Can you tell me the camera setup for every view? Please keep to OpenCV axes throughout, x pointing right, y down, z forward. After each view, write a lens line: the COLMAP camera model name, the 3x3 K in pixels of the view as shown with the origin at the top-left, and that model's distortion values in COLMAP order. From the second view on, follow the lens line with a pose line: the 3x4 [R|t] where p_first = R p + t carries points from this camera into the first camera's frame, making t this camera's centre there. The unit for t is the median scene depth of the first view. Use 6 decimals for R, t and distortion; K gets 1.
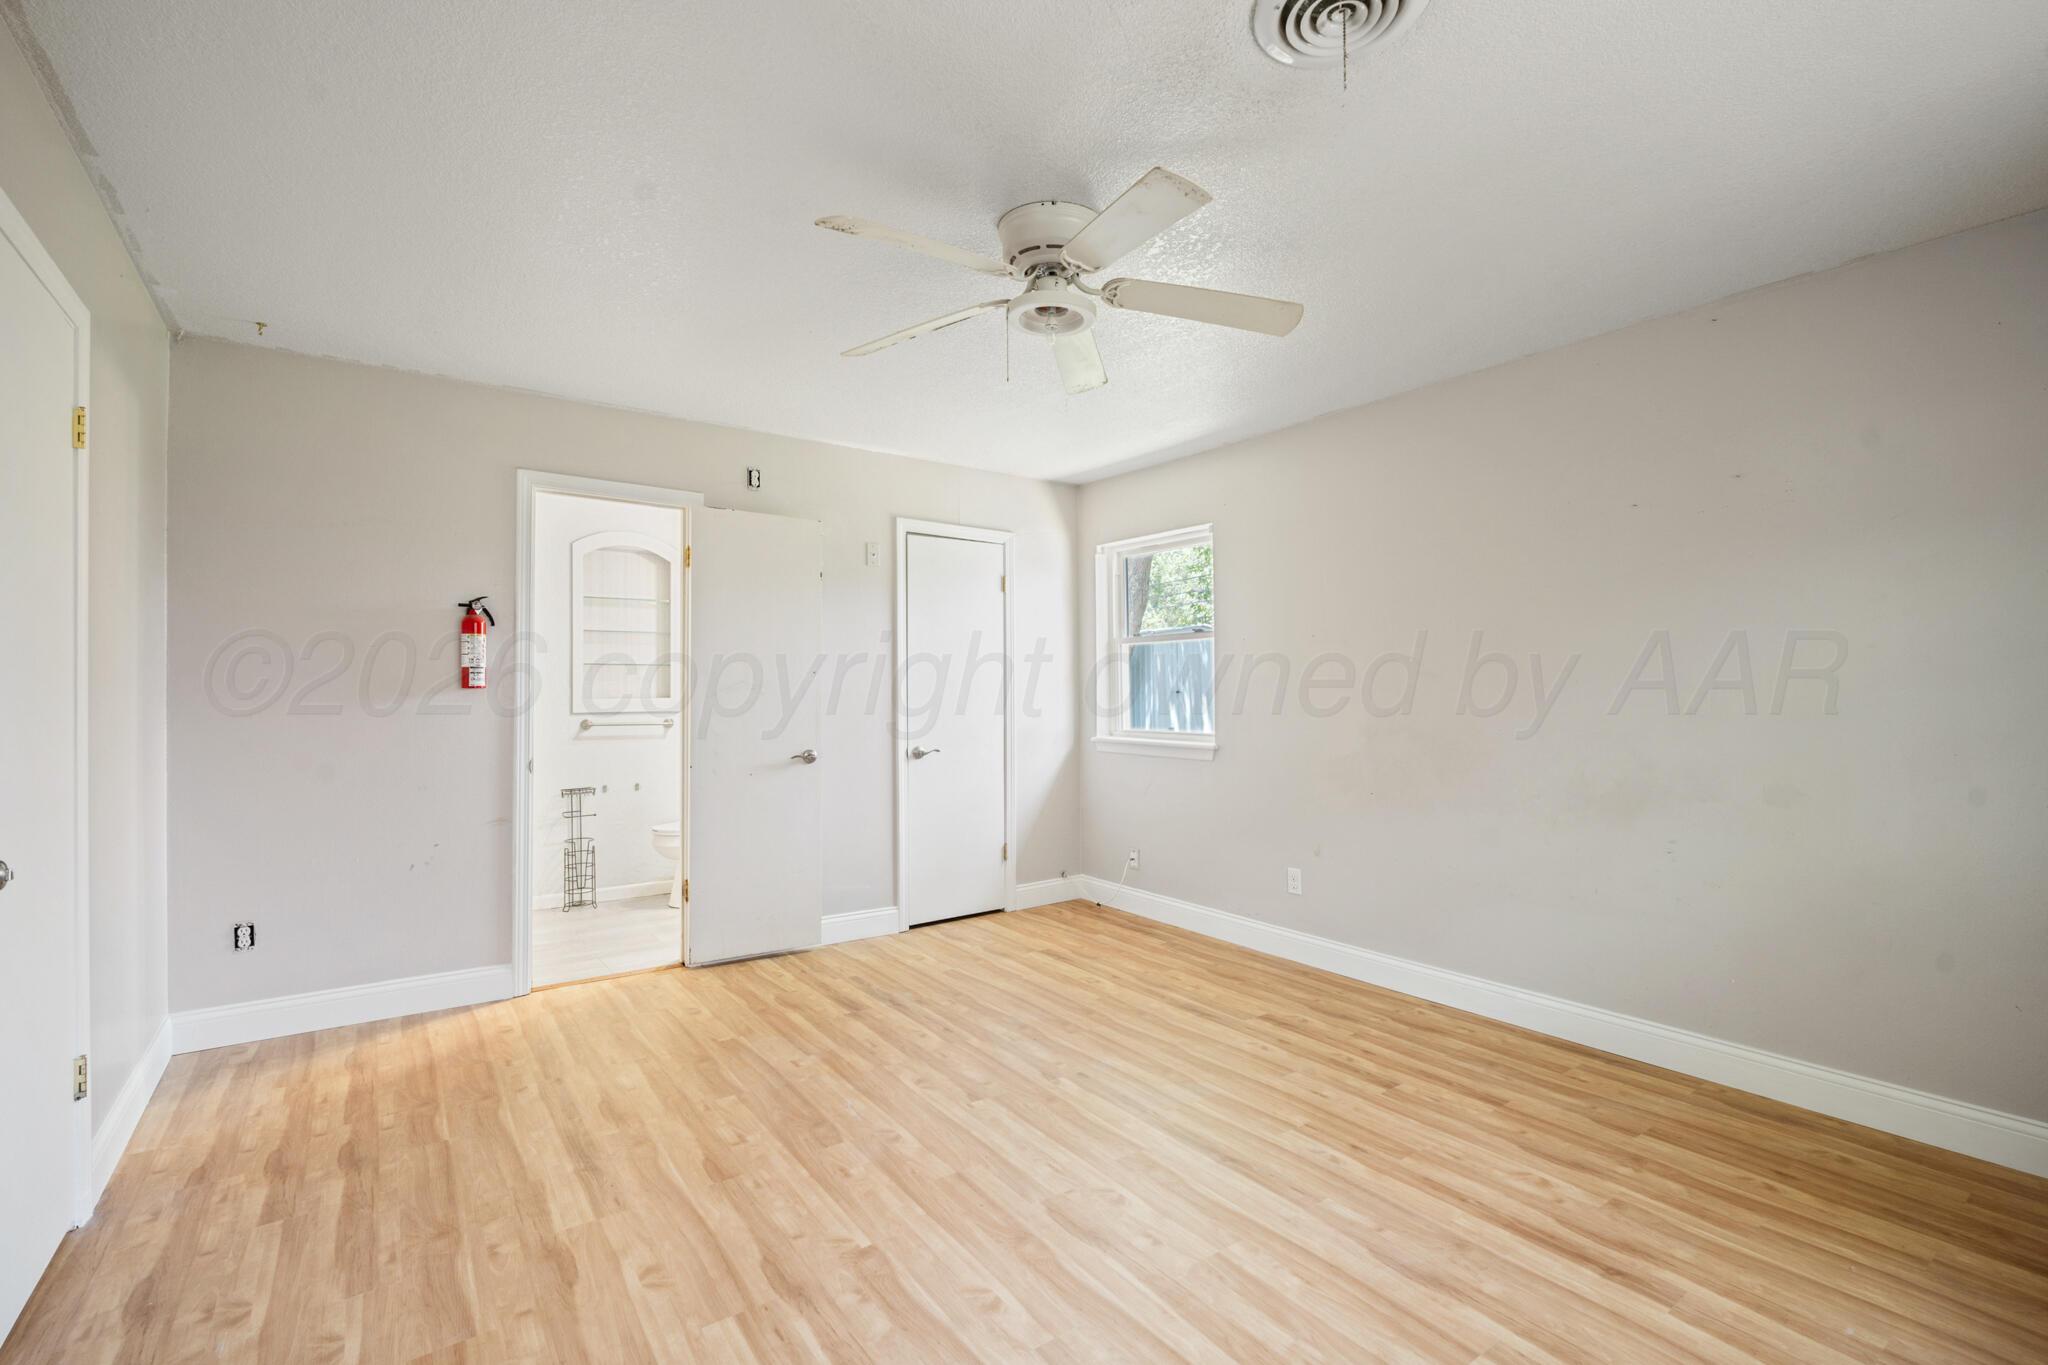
lens RADIAL K [[916.1, 0, 1028.5], [0, 916.1, 680.7], [0, 0, 1]] dist [-0.003414, -0.001378]
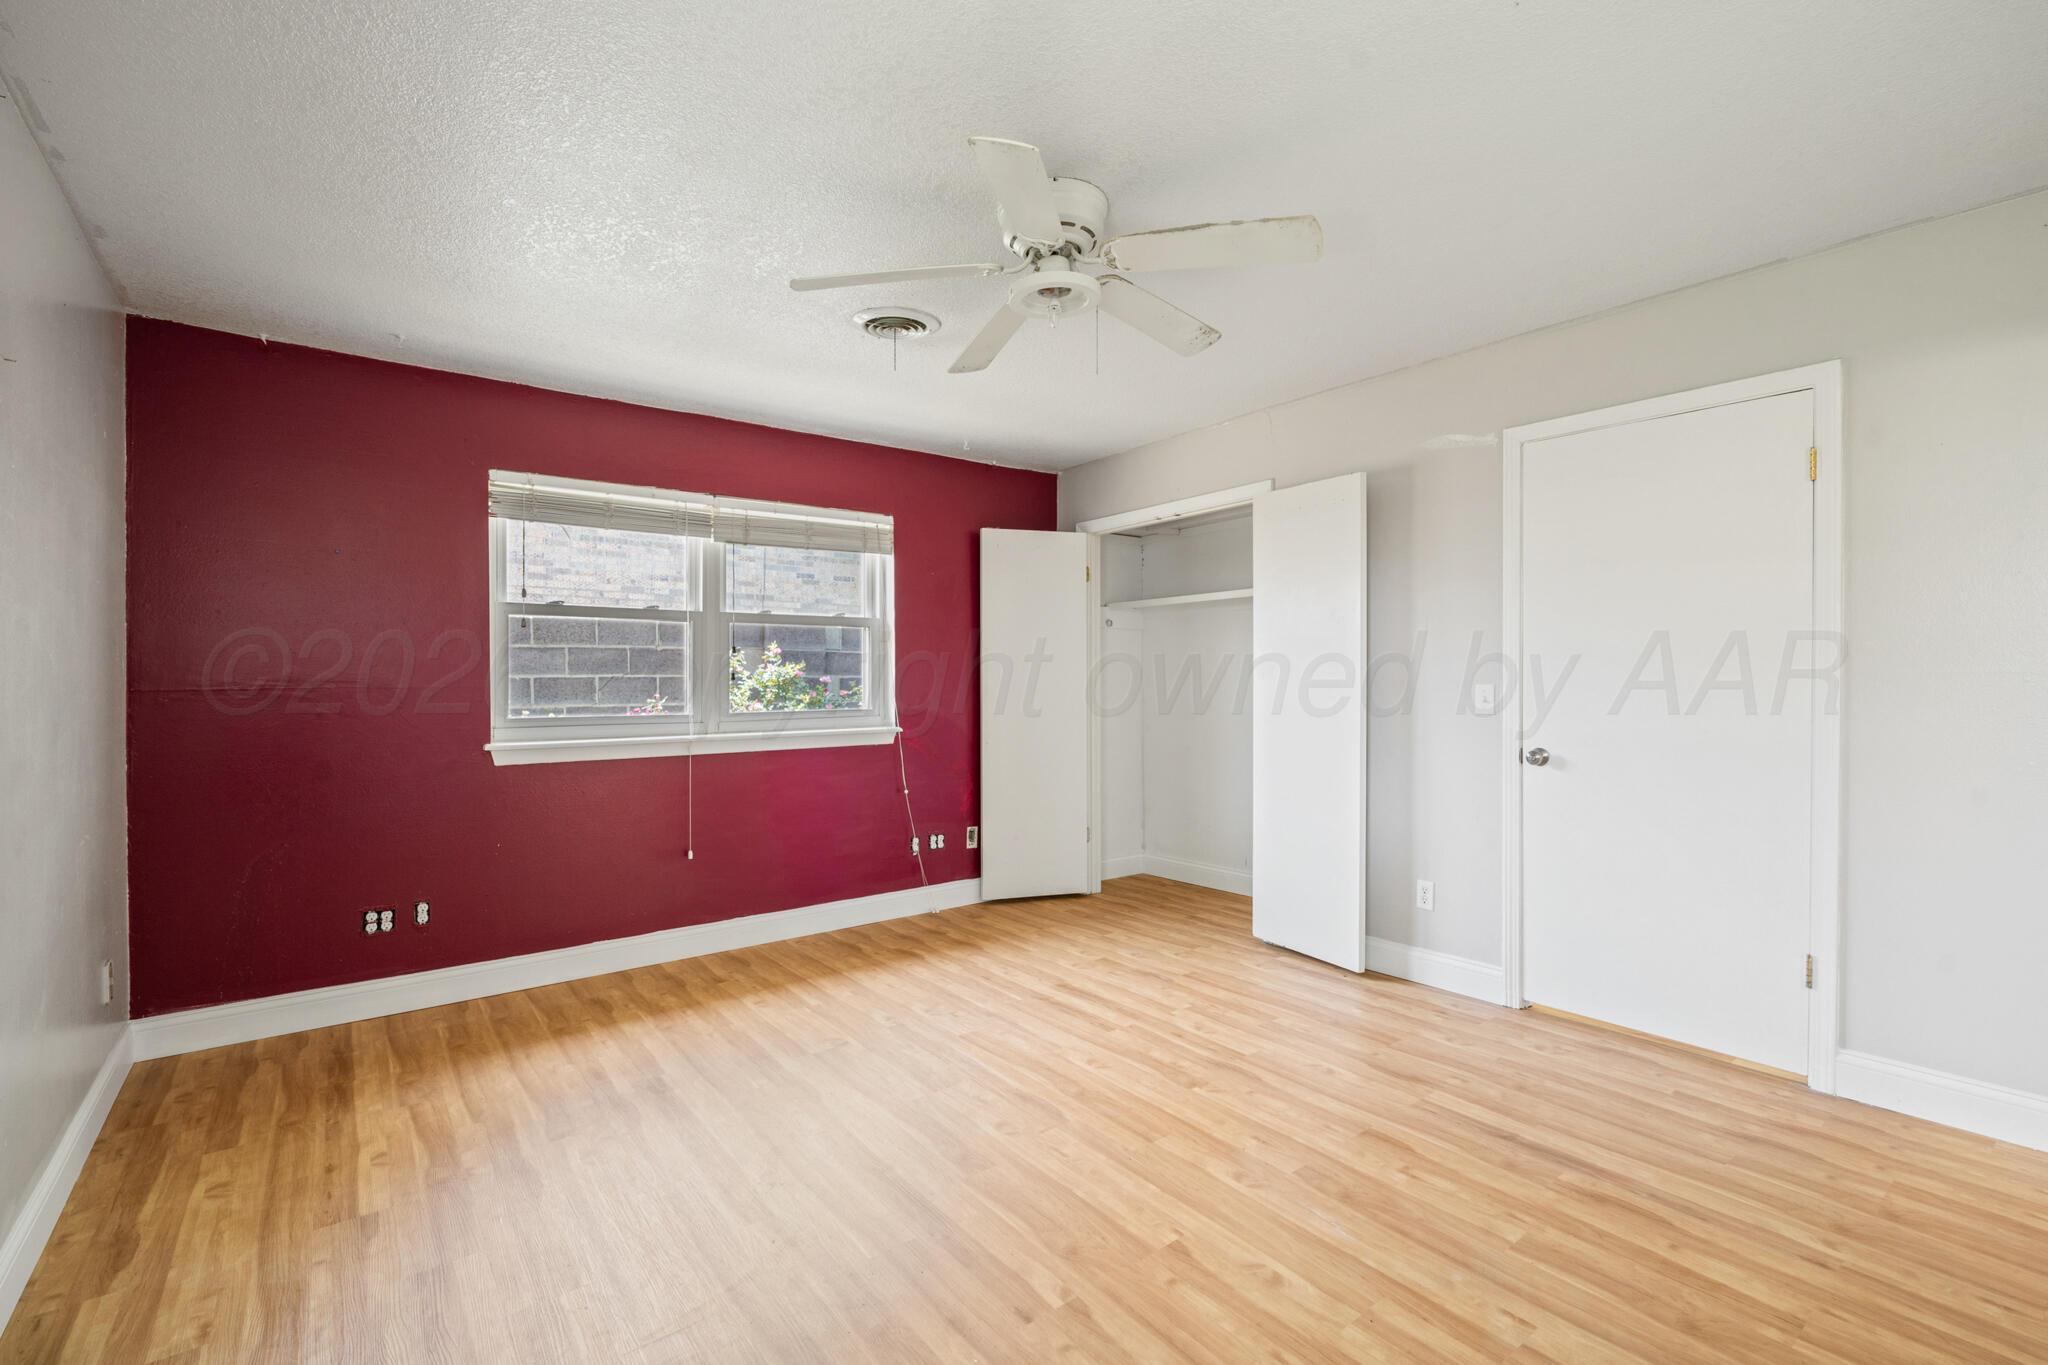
lens RADIAL K [[916.1, 0, 1035.0], [0, 916.1, 673.6], [0, 0, 1]] dist [-0.003414, -0.001378]
pose [[-0.999201, 0.008618, -0.039024, 0.073341], [0.009051, 0.999899, -0.010933, 0.013630], [0.038926, -0.011277, -0.999178, 1.640967]]
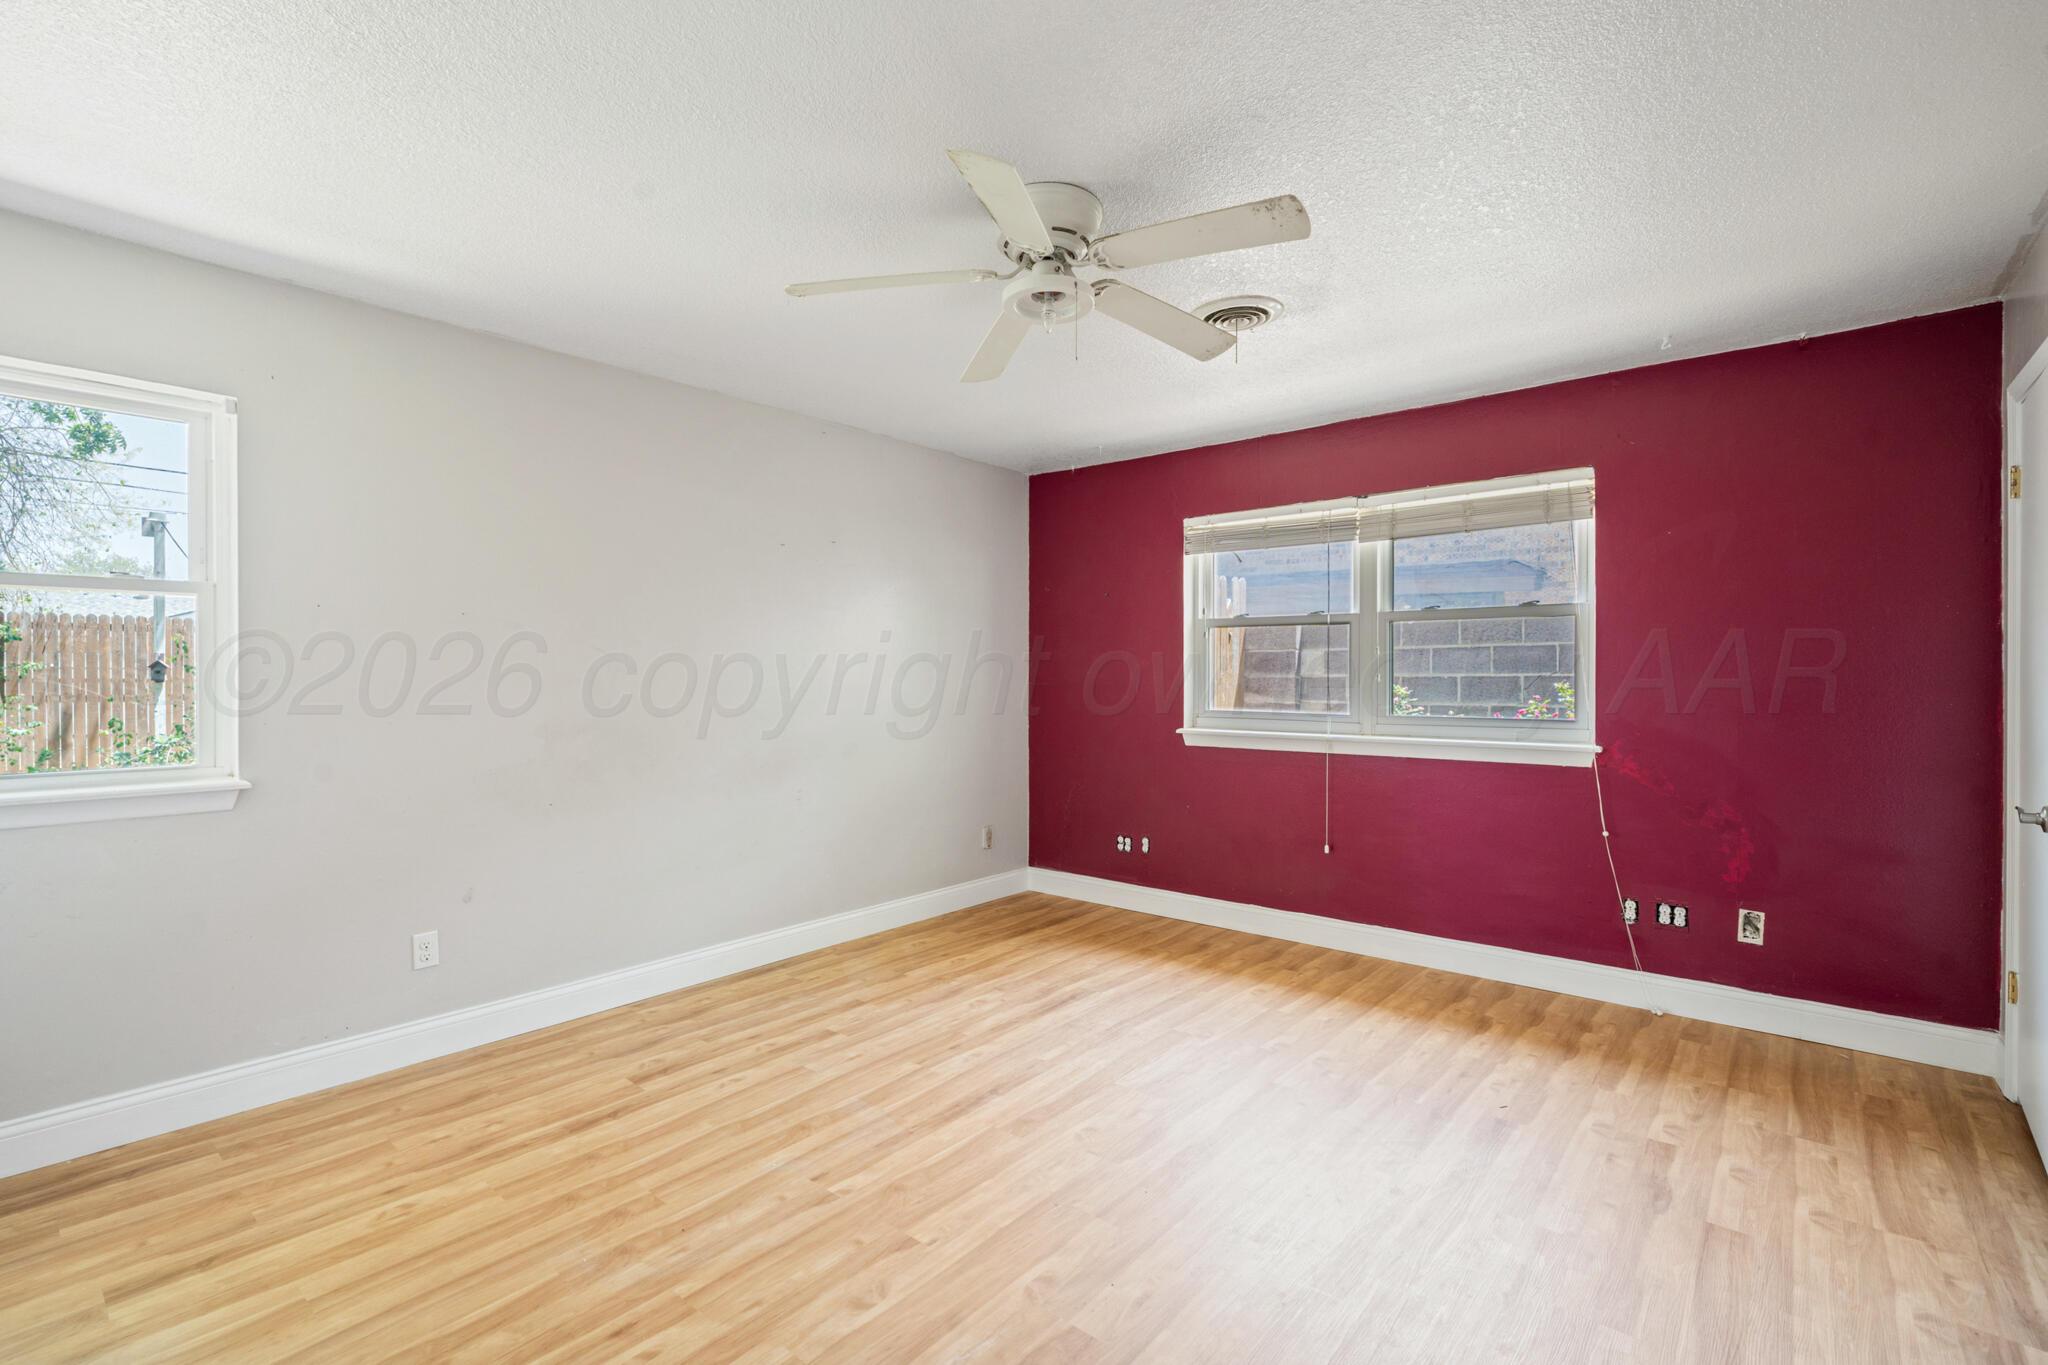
lens RADIAL K [[916.1, 0, 1012.3], [0, 916.1, 678.0], [0, 0, 1]] dist [-0.003414, -0.001378]
pose [[-0.238067, 0.000877, 0.971248, -0.757174], [-0.005441, 0.999983, -0.002237, 0.003950], [-0.971233, -0.005817, -0.238059, 1.048725]]
